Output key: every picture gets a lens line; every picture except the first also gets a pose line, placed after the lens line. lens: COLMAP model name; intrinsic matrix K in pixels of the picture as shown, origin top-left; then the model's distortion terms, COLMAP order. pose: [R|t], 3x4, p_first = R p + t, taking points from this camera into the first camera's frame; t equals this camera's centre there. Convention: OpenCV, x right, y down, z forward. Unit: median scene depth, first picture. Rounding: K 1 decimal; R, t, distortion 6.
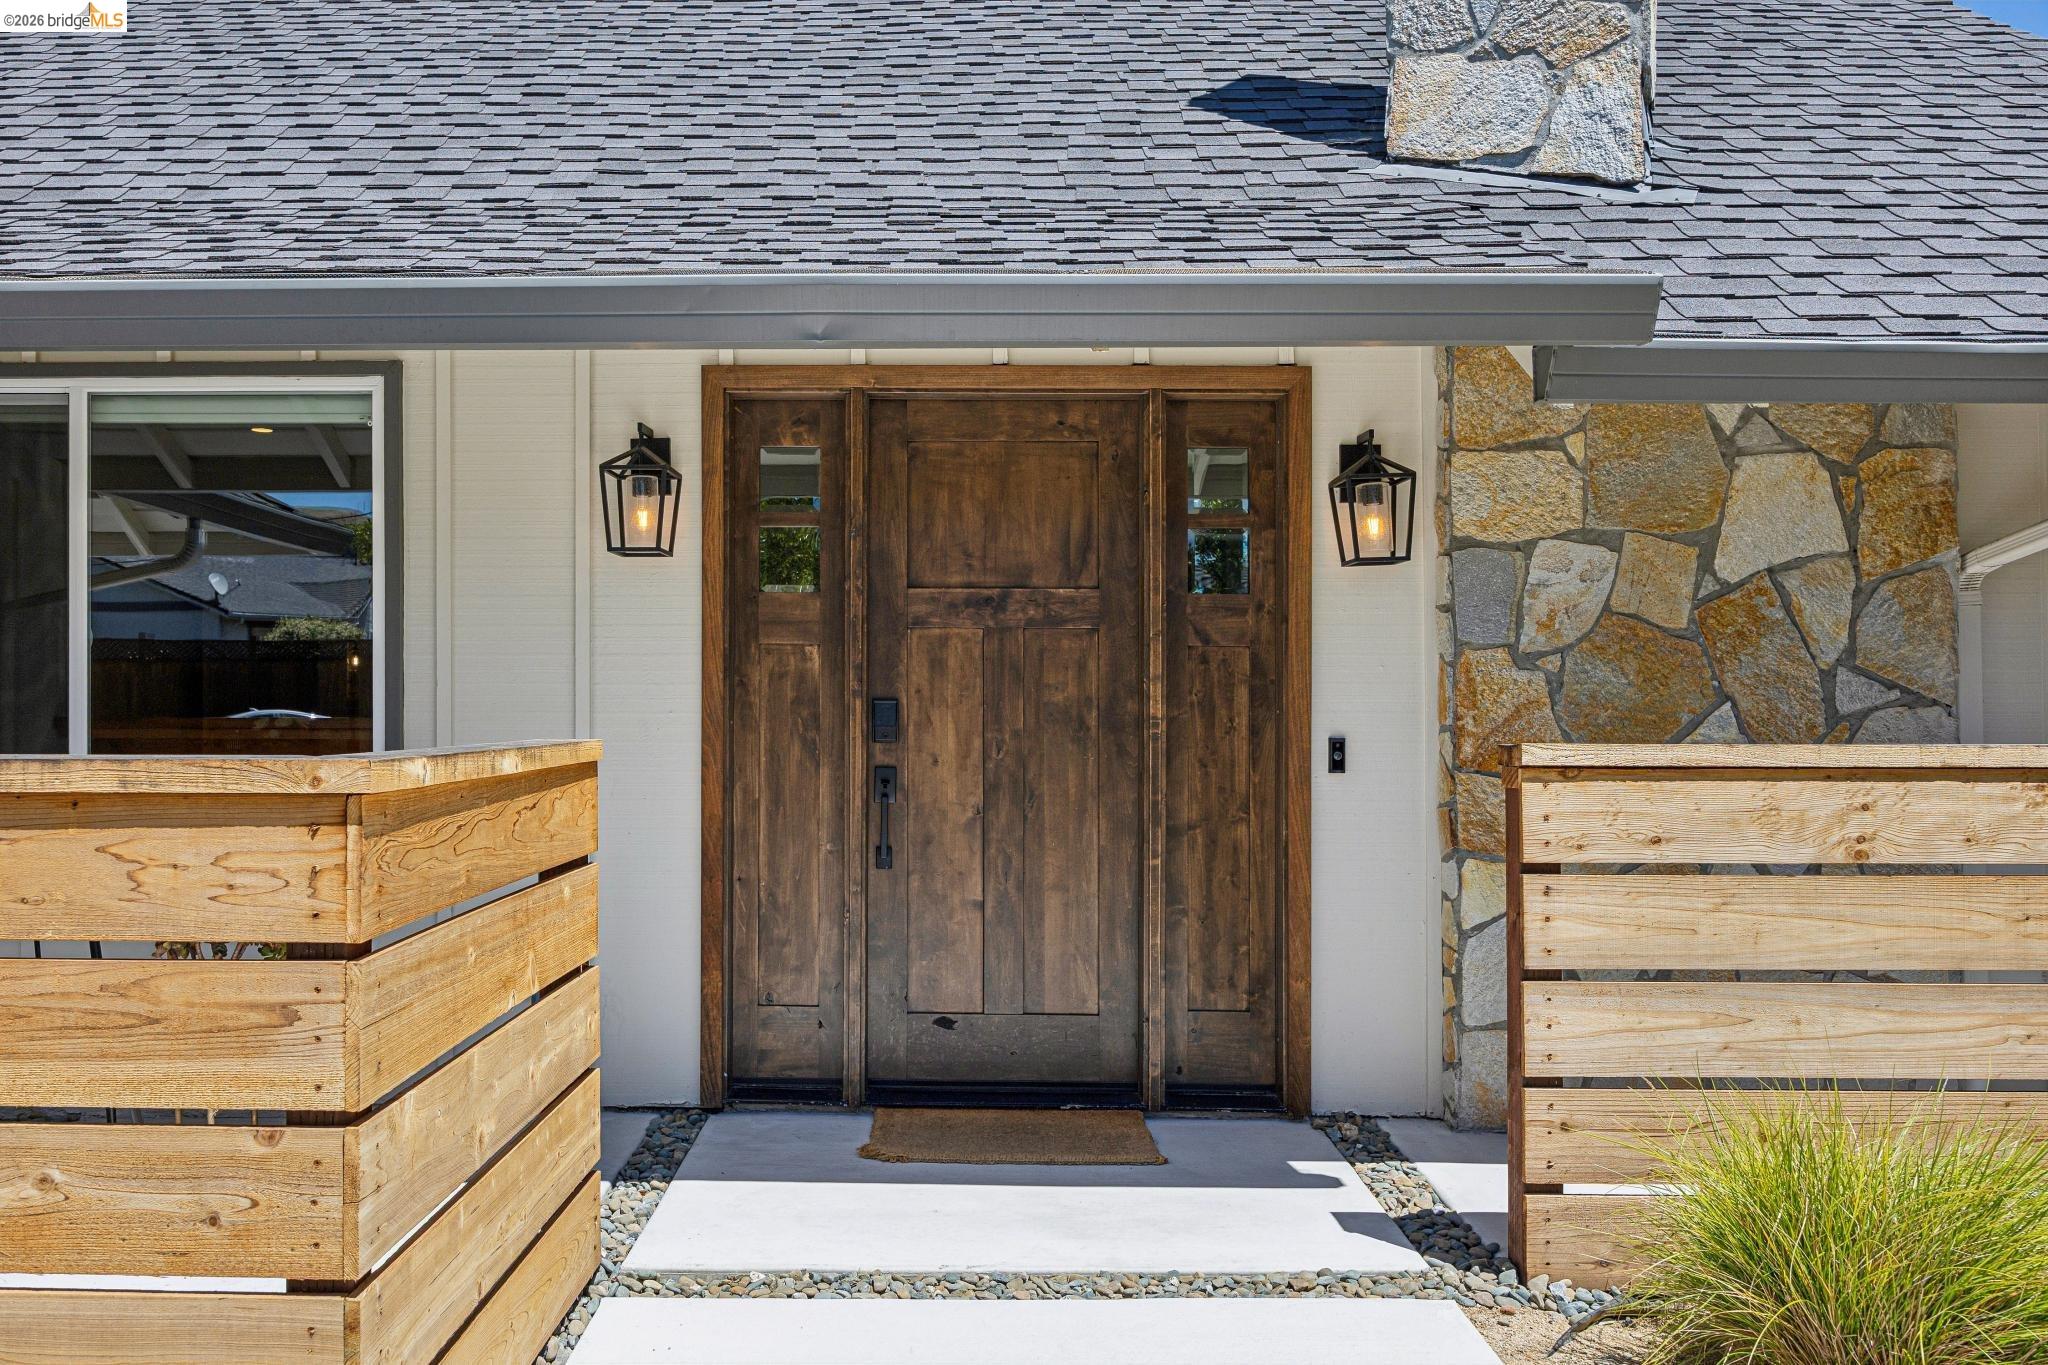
lens RADIAL K [[1918.9, 0, 1024.0], [0, 1918.9, 682.5], [0, 0, 1]] dist [0.000895, -0.003116]
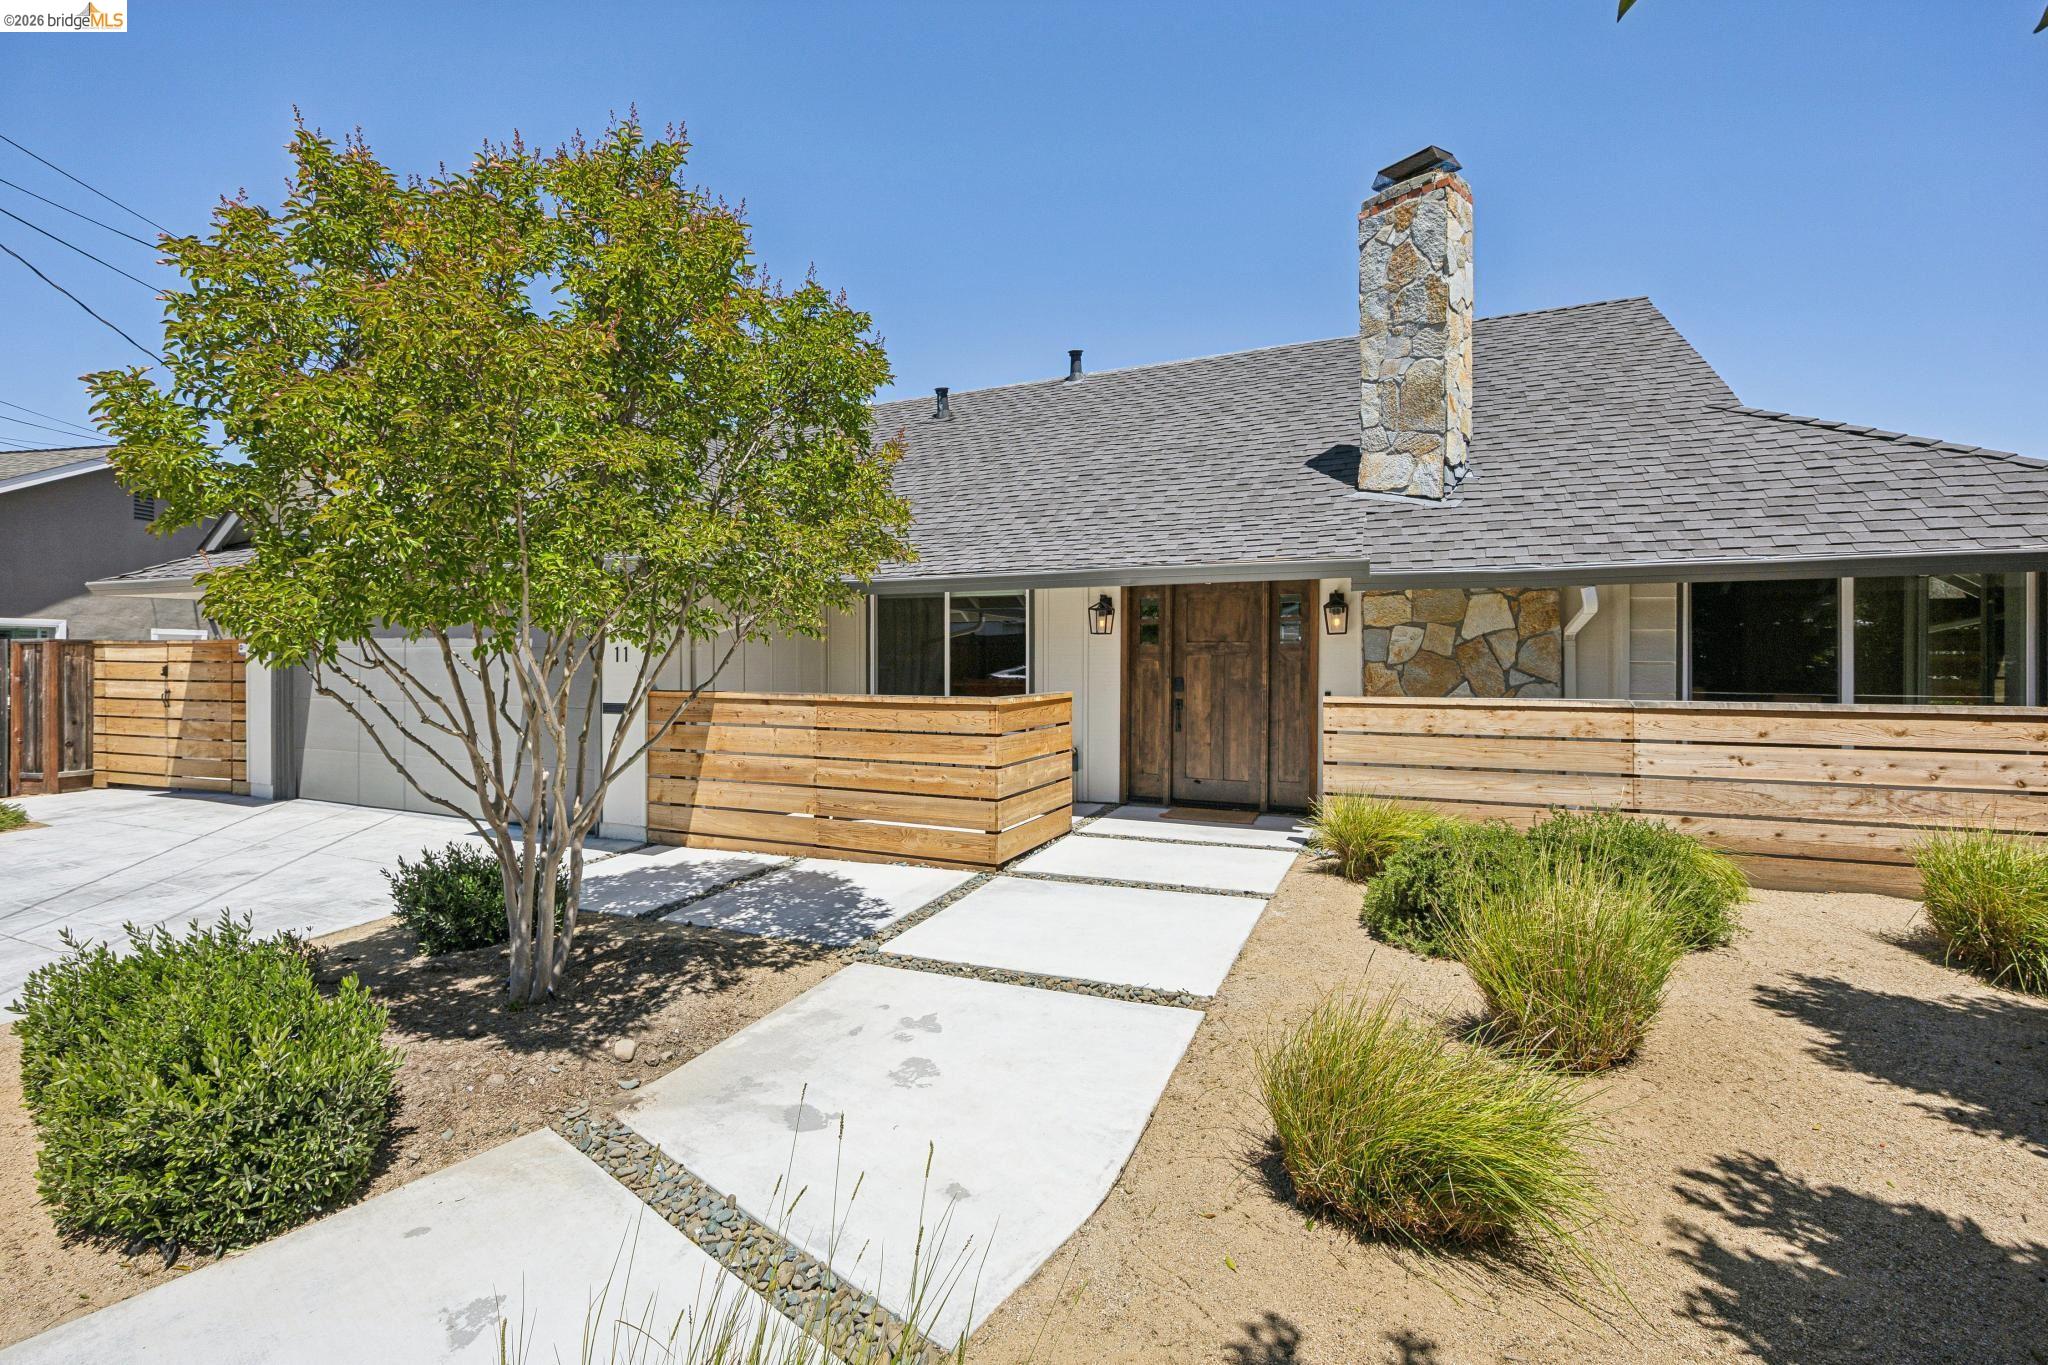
lens RADIAL K [[785.1, 0, 1024.0], [0, 785.1, 682.5], [0, 0, 1]] dist [-0.000494, -0.000034]
pose [[0.935743, 0.006506, -0.352622, 0.151019], [0.002472, 0.999684, 0.025003, -0.017640], [0.352673, -0.024268, 0.935432, -0.308281]]
